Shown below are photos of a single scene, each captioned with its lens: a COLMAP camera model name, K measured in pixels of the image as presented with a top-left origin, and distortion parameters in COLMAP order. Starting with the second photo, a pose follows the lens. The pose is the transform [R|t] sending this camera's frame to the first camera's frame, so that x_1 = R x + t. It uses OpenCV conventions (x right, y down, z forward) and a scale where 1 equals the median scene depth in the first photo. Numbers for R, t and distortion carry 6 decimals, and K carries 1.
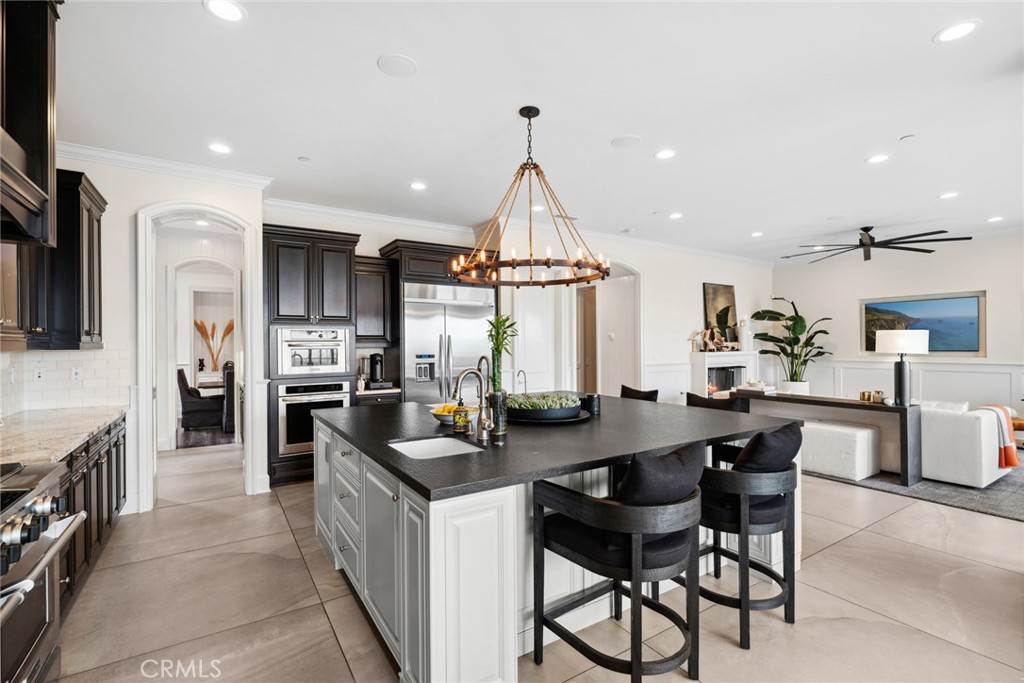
lens RADIAL K [[464.4, 0, 513.4], [0, 464.4, 344.3], [0, 0, 1]] dist [-0.005552, 0.000961]
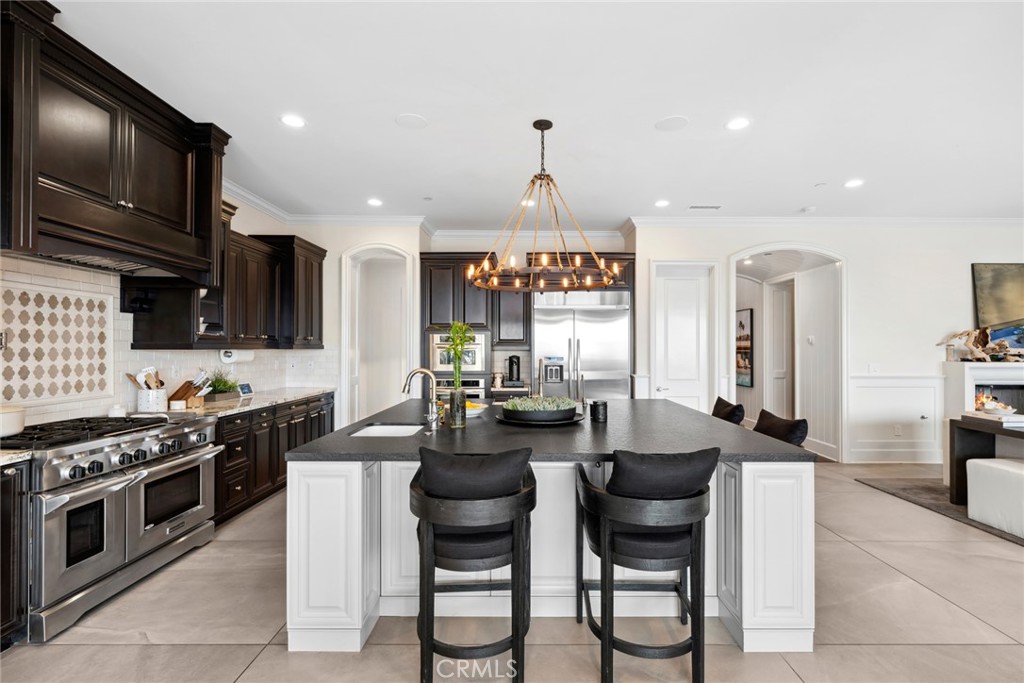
lens RADIAL K [[464.4, 0, 523.5], [0, 464.4, 345.4], [0, 0, 1]] dist [-0.005552, 0.000961]
pose [[0.840964, 0.005818, -0.541060, 0.328157], [-0.007785, 0.999969, -0.001347, -0.003090], [0.541036, 0.005345, 0.840983, 0.062093]]
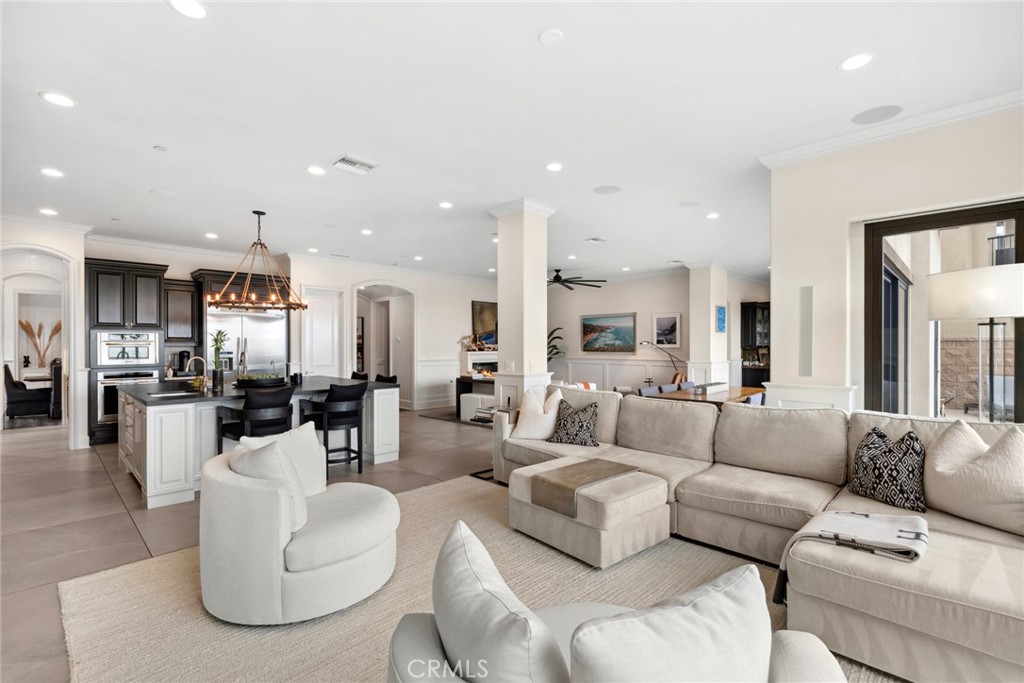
lens RADIAL K [[464.4, 0, 516.3], [0, 464.4, 346.4], [0, 0, 1]] dist [-0.005552, 0.000961]
pose [[0.973922, 0.006975, 0.226774, 0.344238], [-0.007655, 0.999968, 0.002119, -0.003130], [-0.226752, -0.003800, 0.973945, -0.546246]]
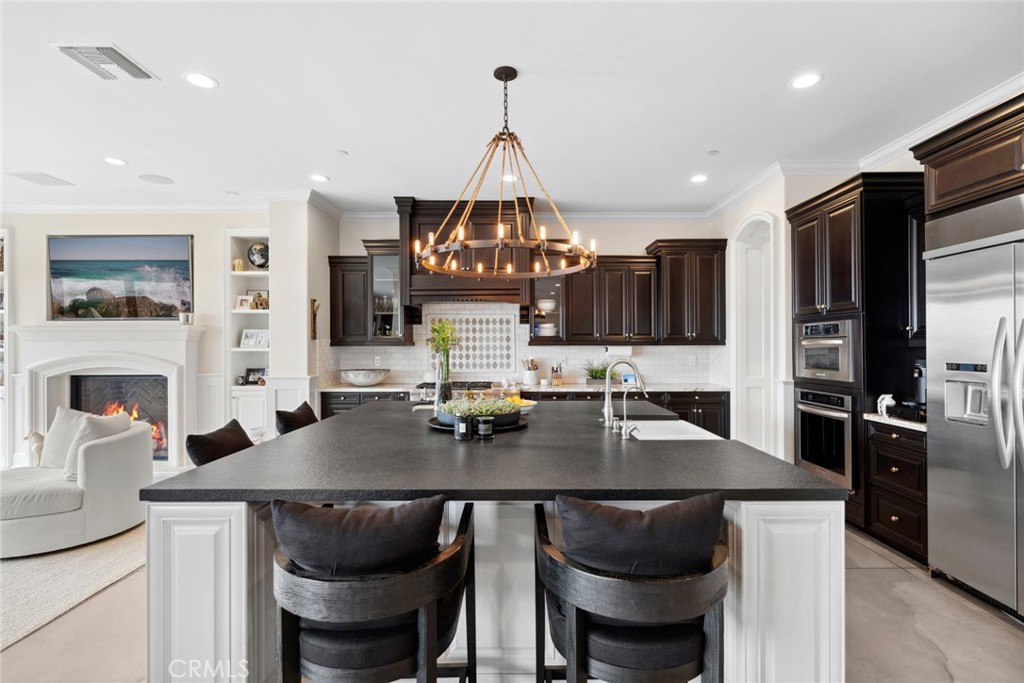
lens RADIAL K [[464.4, 0, 526.6], [0, 464.4, 346.5], [0, 0, 1]] dist [-0.005552, 0.000961]
pose [[-0.531517, 0.010382, -0.846984, 0.433663], [0.006328, 0.999946, 0.008286, -0.001329], [0.847024, -0.000955, -0.531554, 0.869978]]
